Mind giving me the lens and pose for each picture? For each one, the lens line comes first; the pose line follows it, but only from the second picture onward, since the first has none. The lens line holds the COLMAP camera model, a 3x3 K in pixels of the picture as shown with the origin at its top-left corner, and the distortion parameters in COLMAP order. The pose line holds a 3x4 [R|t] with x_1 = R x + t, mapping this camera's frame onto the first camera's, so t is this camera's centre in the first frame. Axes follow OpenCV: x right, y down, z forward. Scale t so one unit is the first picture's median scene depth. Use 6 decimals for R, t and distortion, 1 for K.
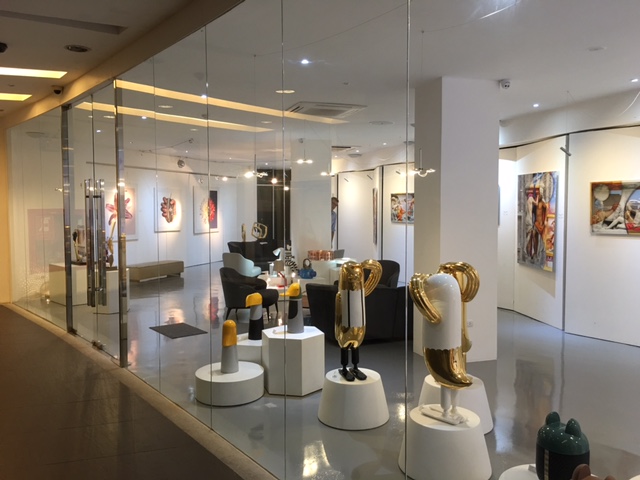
lens RADIAL K [[550.9, 0, 315.3], [0, 550.9, 237.4], [0, 0, 1]] dist [0.087244, -0.129918]
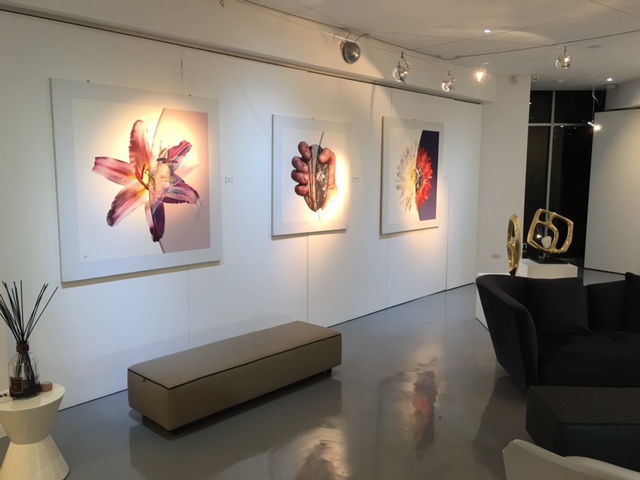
lens RADIAL K [[550.9, 0, 314.4], [0, 550.9, 236.9], [0, 0, 1]] dist [0.087244, -0.129918]
pose [[0.935055, 0.041598, -0.352054, -0.239318], [-0.020223, 0.997733, 0.064179, -0.060600], [0.353926, -0.052891, 0.933777, 1.185505]]
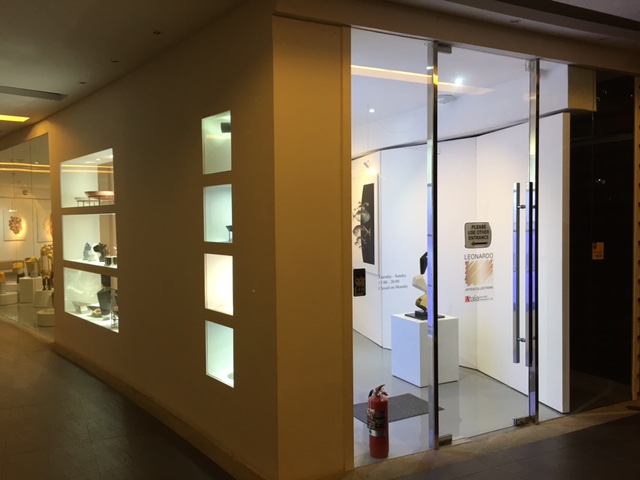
lens RADIAL K [[550.9, 0, 319.4], [0, 550.9, 238.5], [0, 0, 1]] dist [0.087244, -0.129918]
pose [[0.987121, -0.016166, 0.159154, 0.508287], [0.019385, 0.999637, -0.018692, 0.048160], [-0.158794, 0.021536, 0.987077, -0.992093]]
